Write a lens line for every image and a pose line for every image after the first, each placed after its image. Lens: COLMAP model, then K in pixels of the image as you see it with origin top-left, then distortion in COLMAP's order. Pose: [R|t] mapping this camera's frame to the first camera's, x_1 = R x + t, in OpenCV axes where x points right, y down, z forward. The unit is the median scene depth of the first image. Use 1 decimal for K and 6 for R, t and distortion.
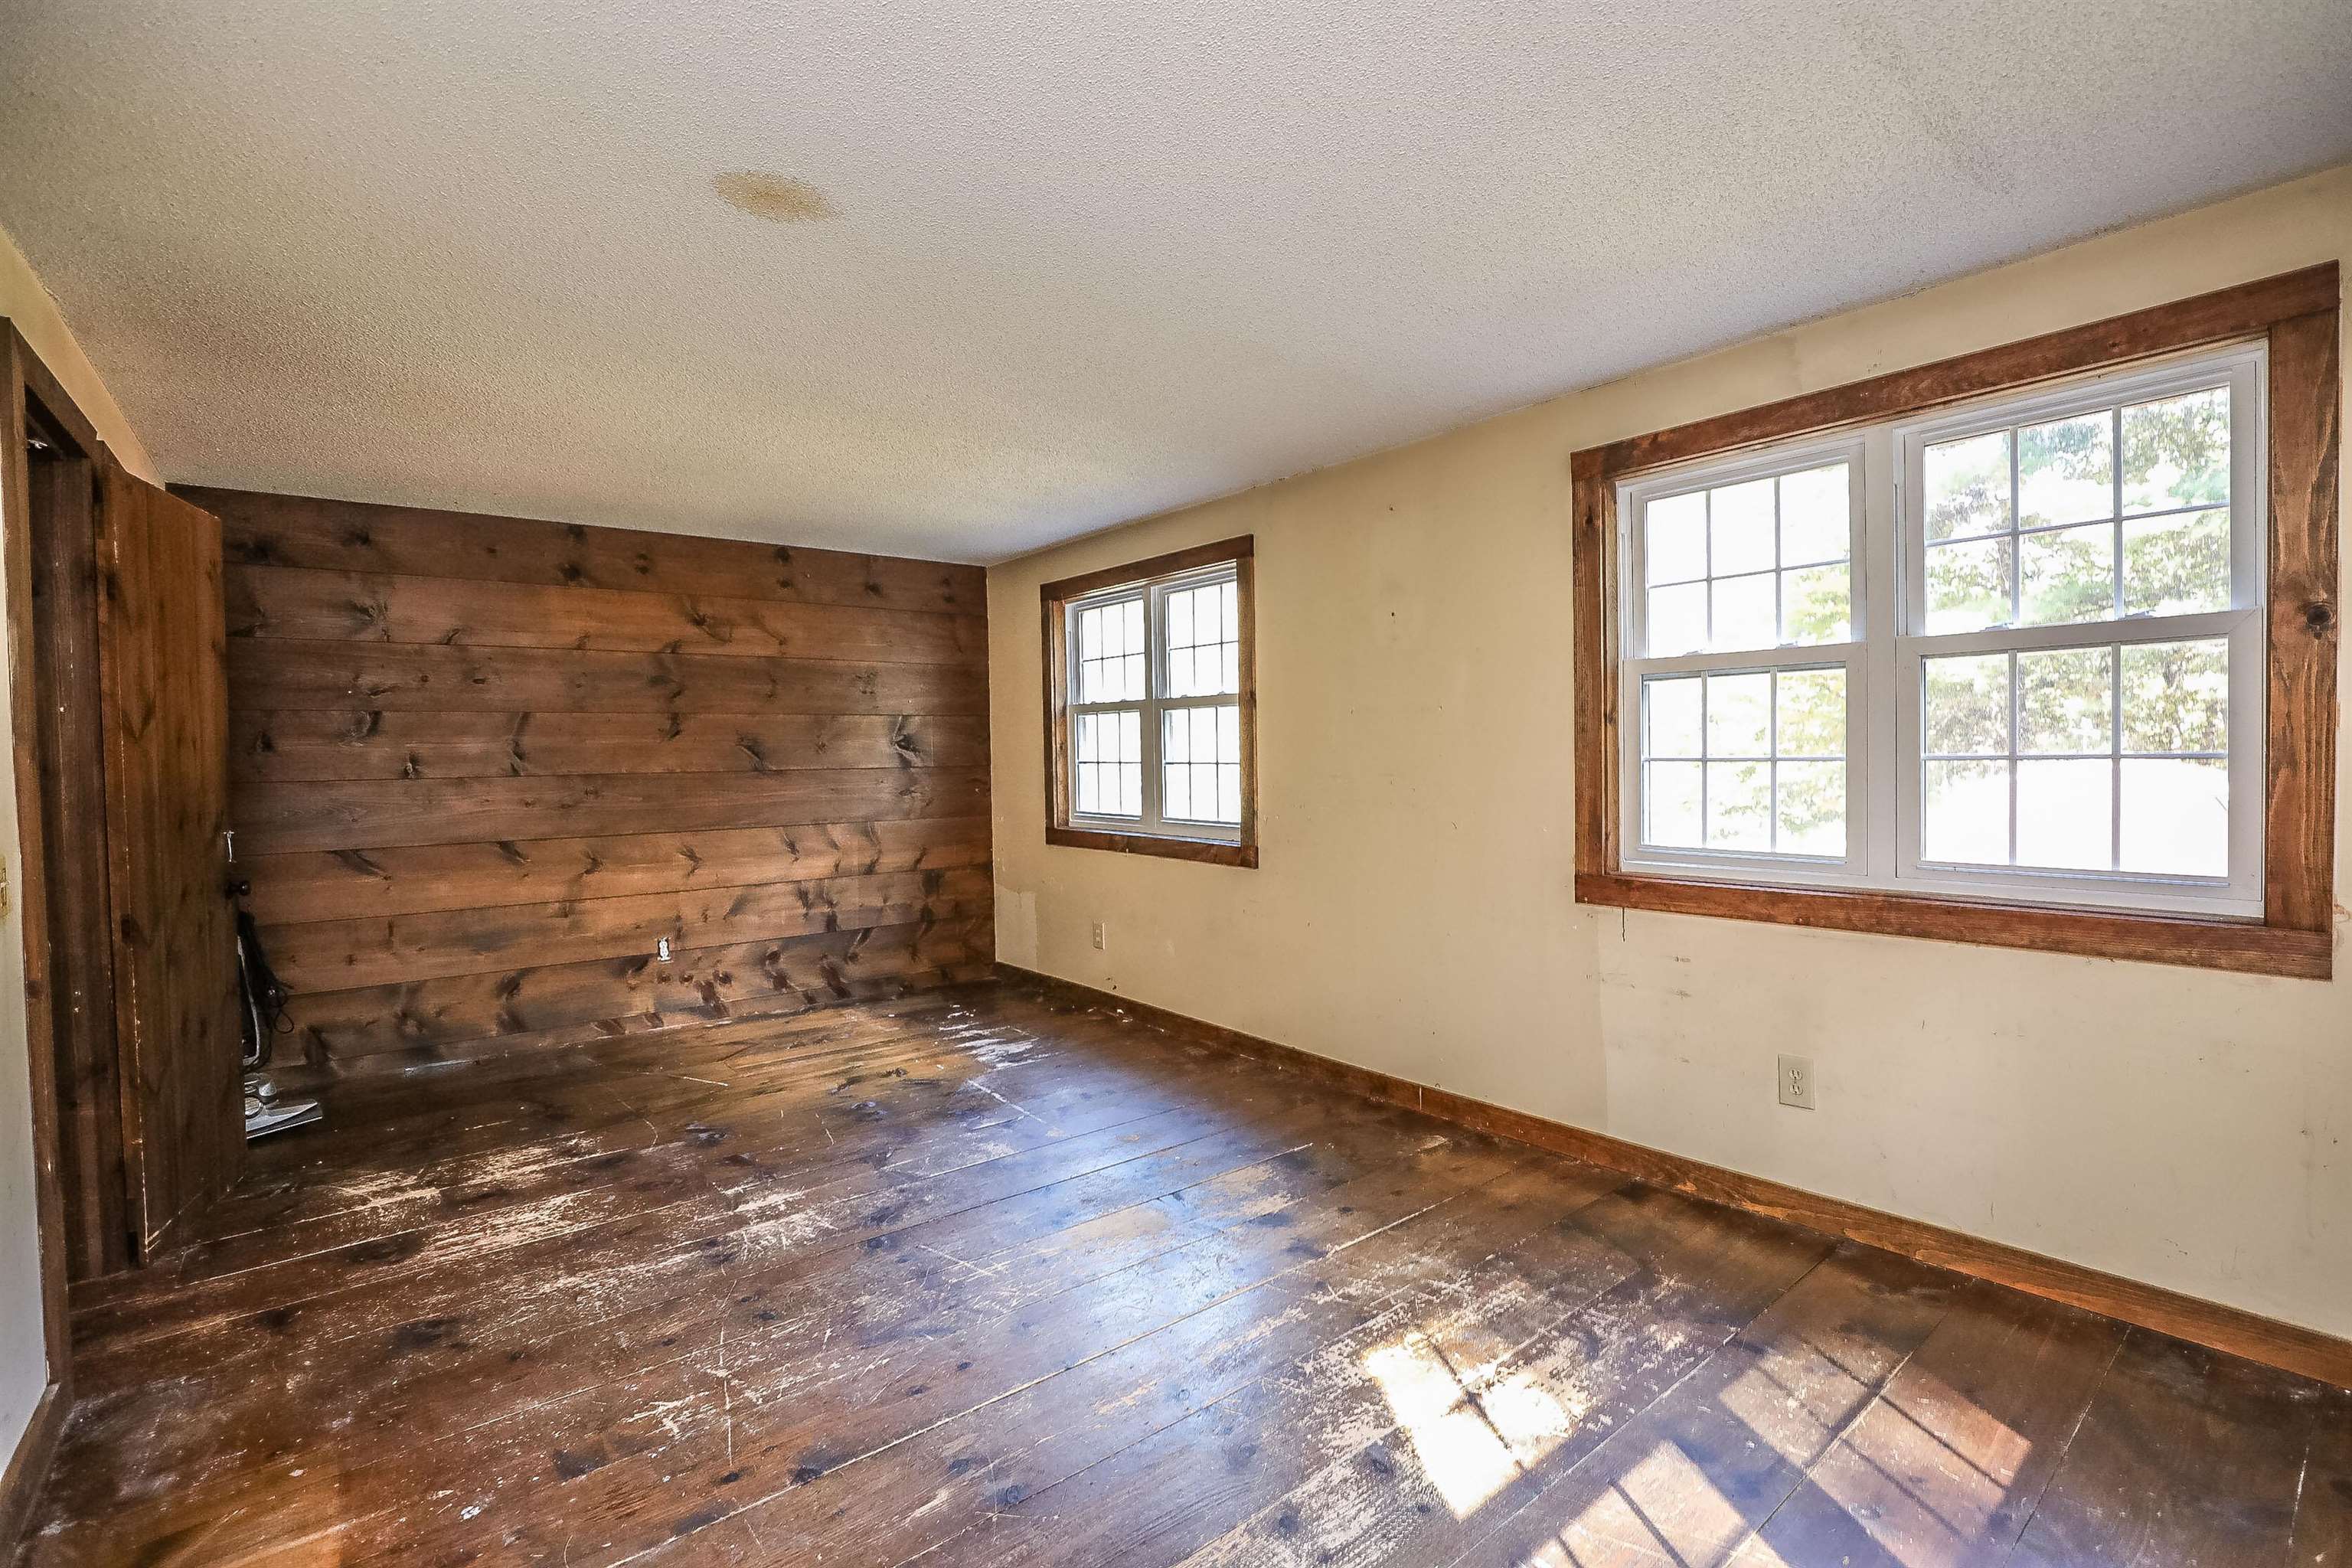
lens RADIAL K [[1065.6, 0, 1181.6], [0, 1065.6, 781.9], [0, 0, 1]] dist [-0.045841, 0.013737]
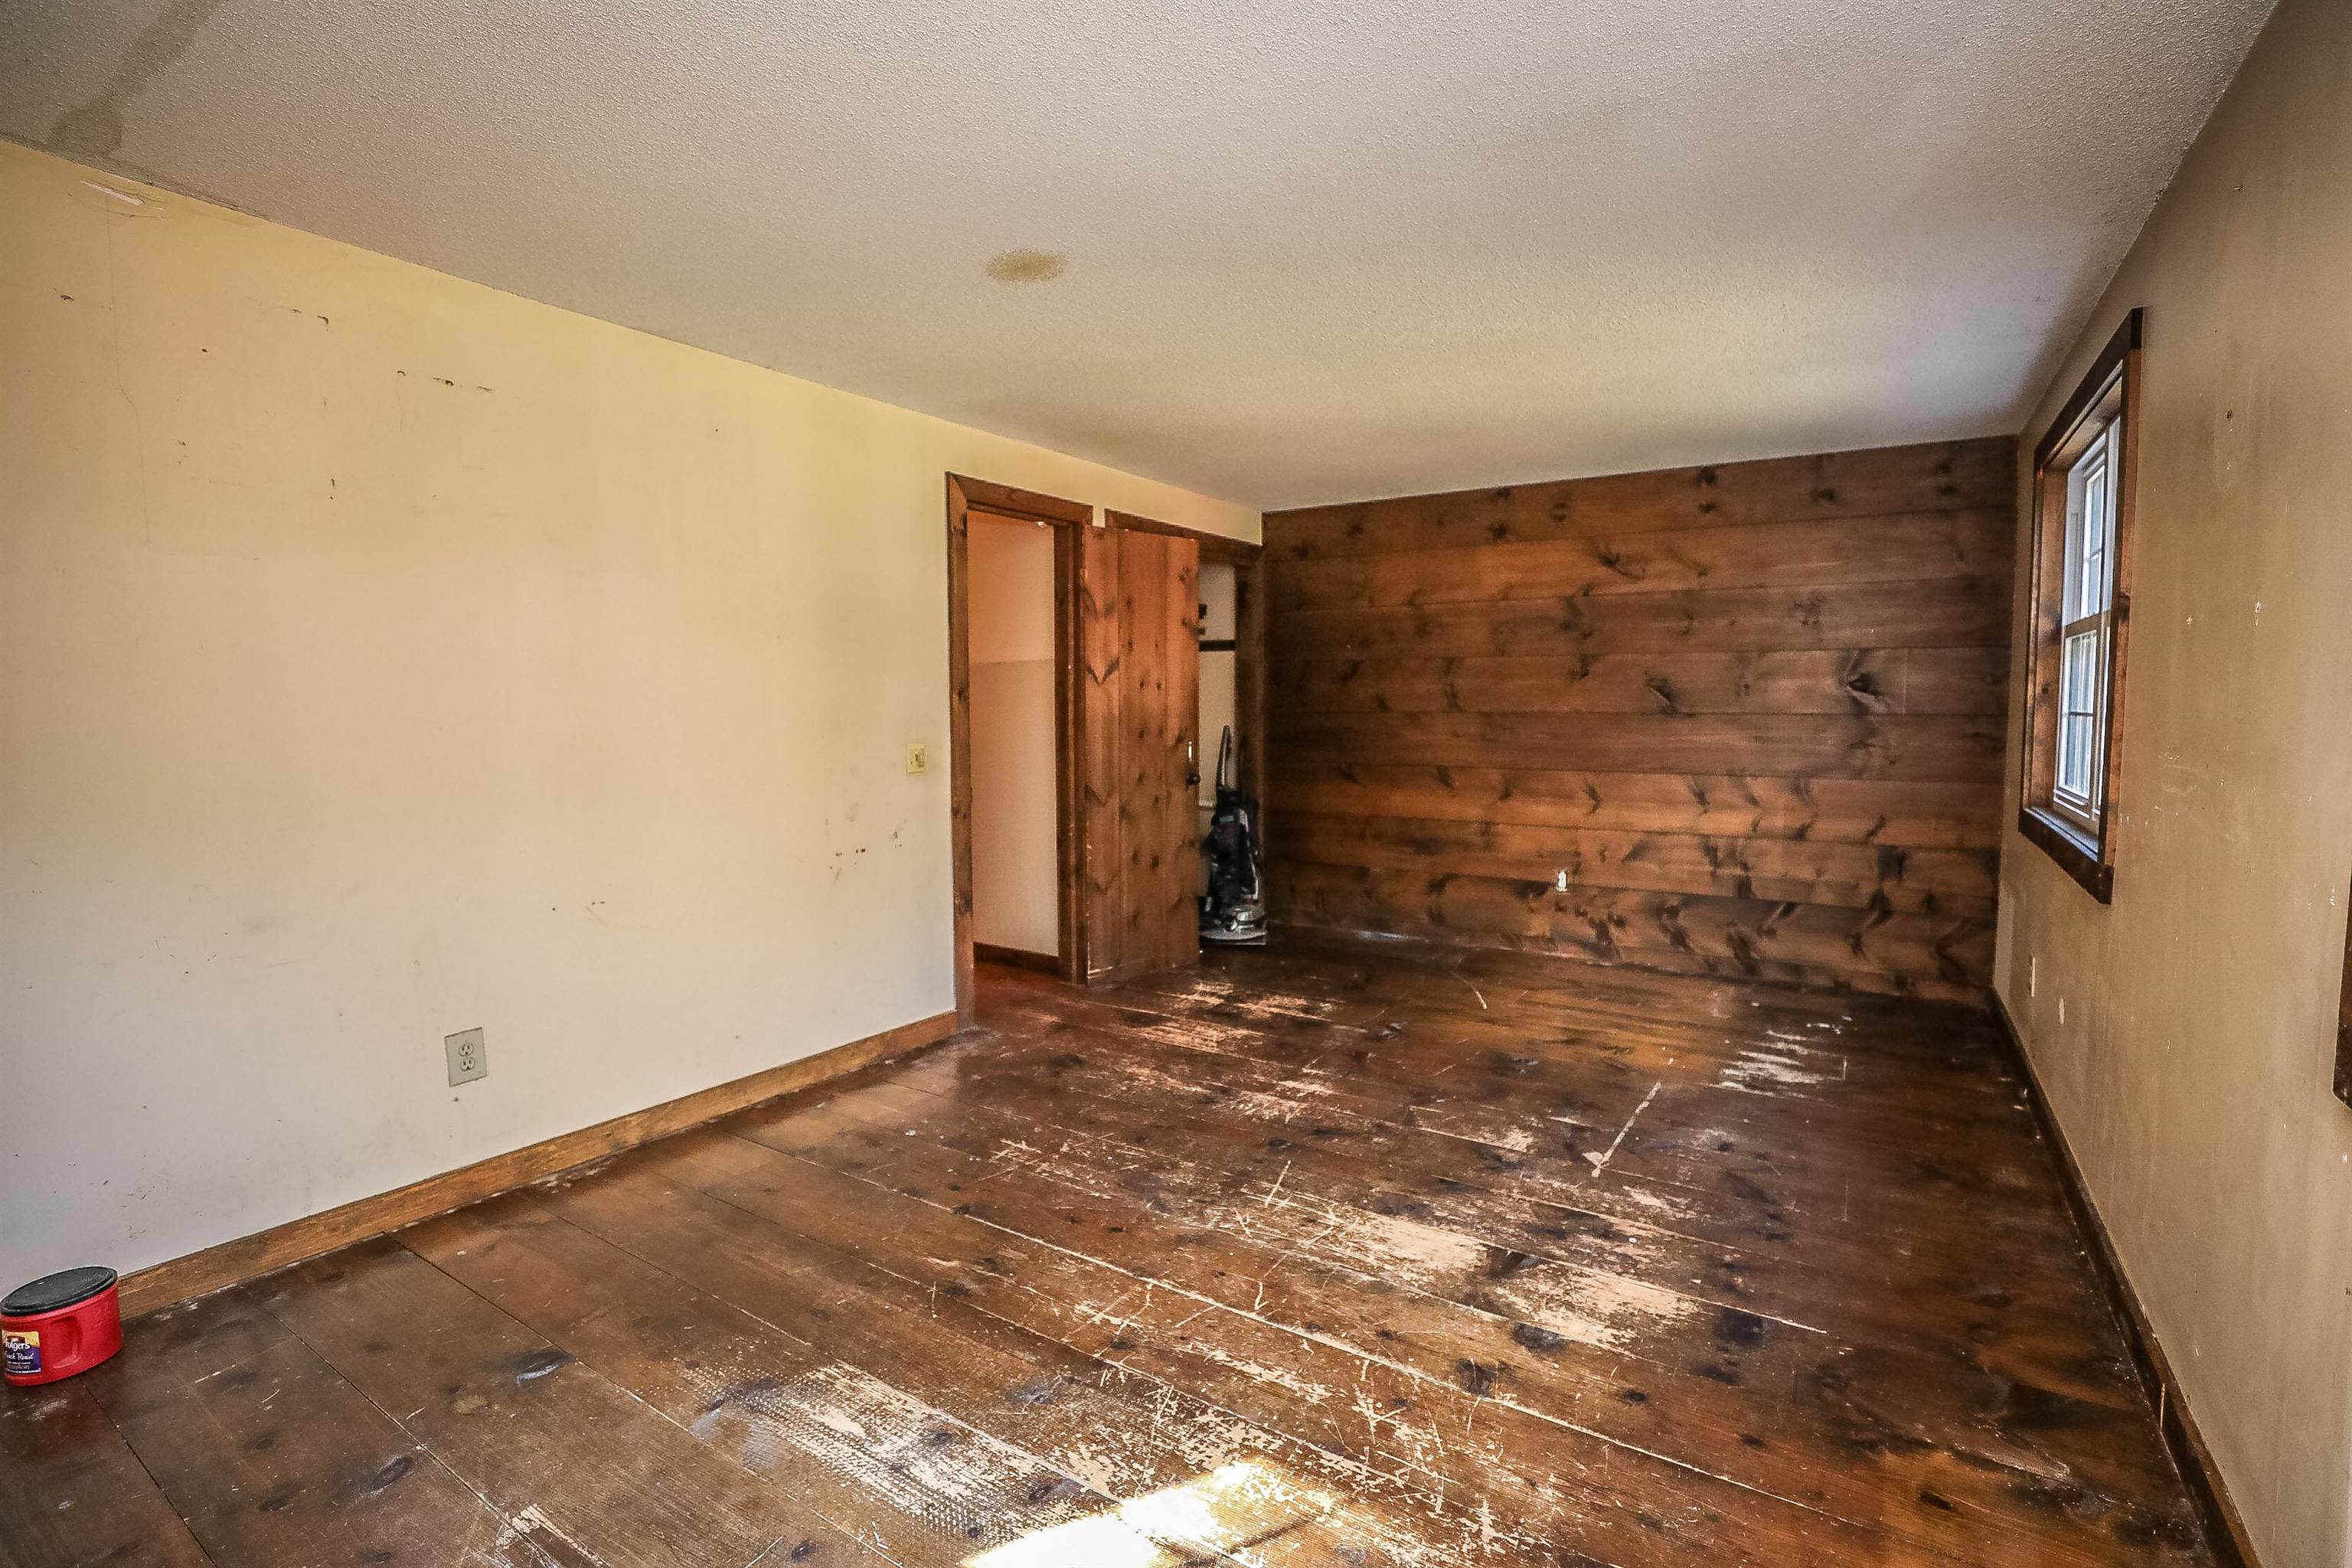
lens RADIAL K [[1065.6, 0, 1181.6], [0, 1065.6, 781.9], [0, 0, 1]] dist [-0.045841, 0.013737]
pose [[0.309329, 0.084908, -0.947157, 0.537729], [-0.028604, 0.996386, 0.079979, -0.018198], [0.950525, 0.002352, 0.310640, 0.433699]]
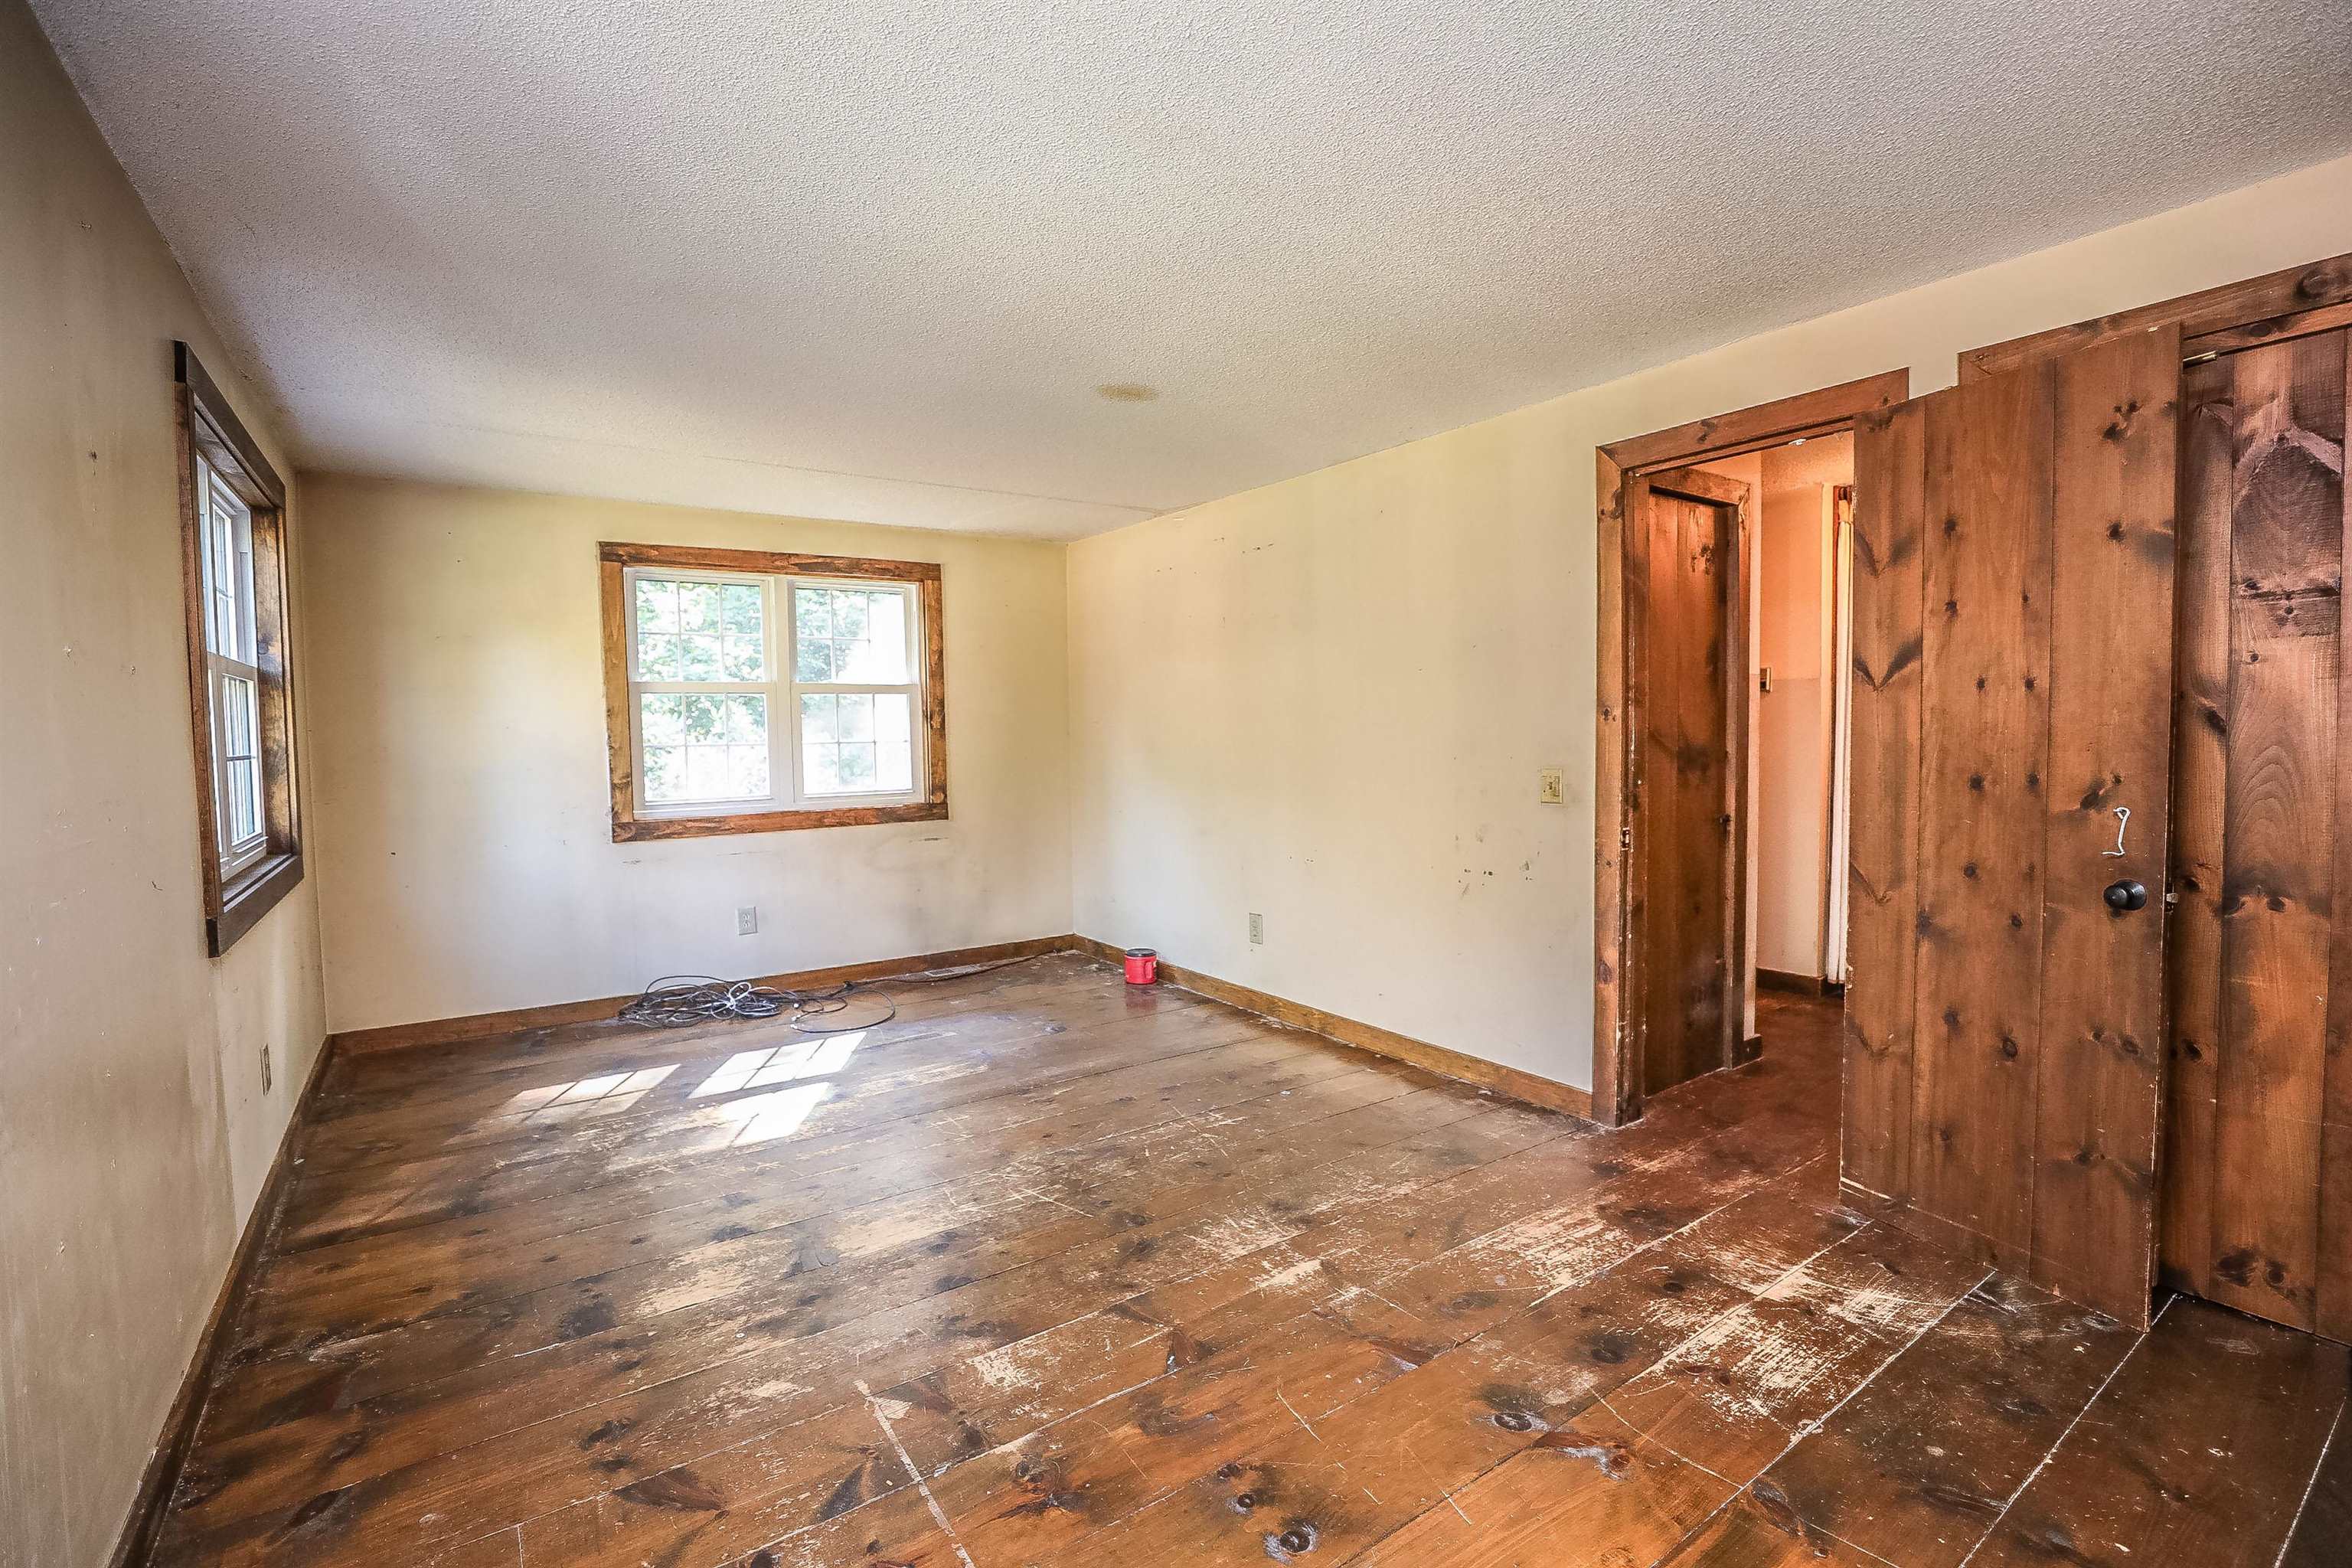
lens RADIAL K [[1065.6, 0, 1181.6], [0, 1065.6, 781.9], [0, 0, 1]] dist [-0.045841, 0.013737]
pose [[-0.997266, 0.028332, 0.068249, -0.318580], [0.033306, 0.996784, 0.072880, -0.034019], [-0.065965, 0.074954, -0.995003, 1.515046]]
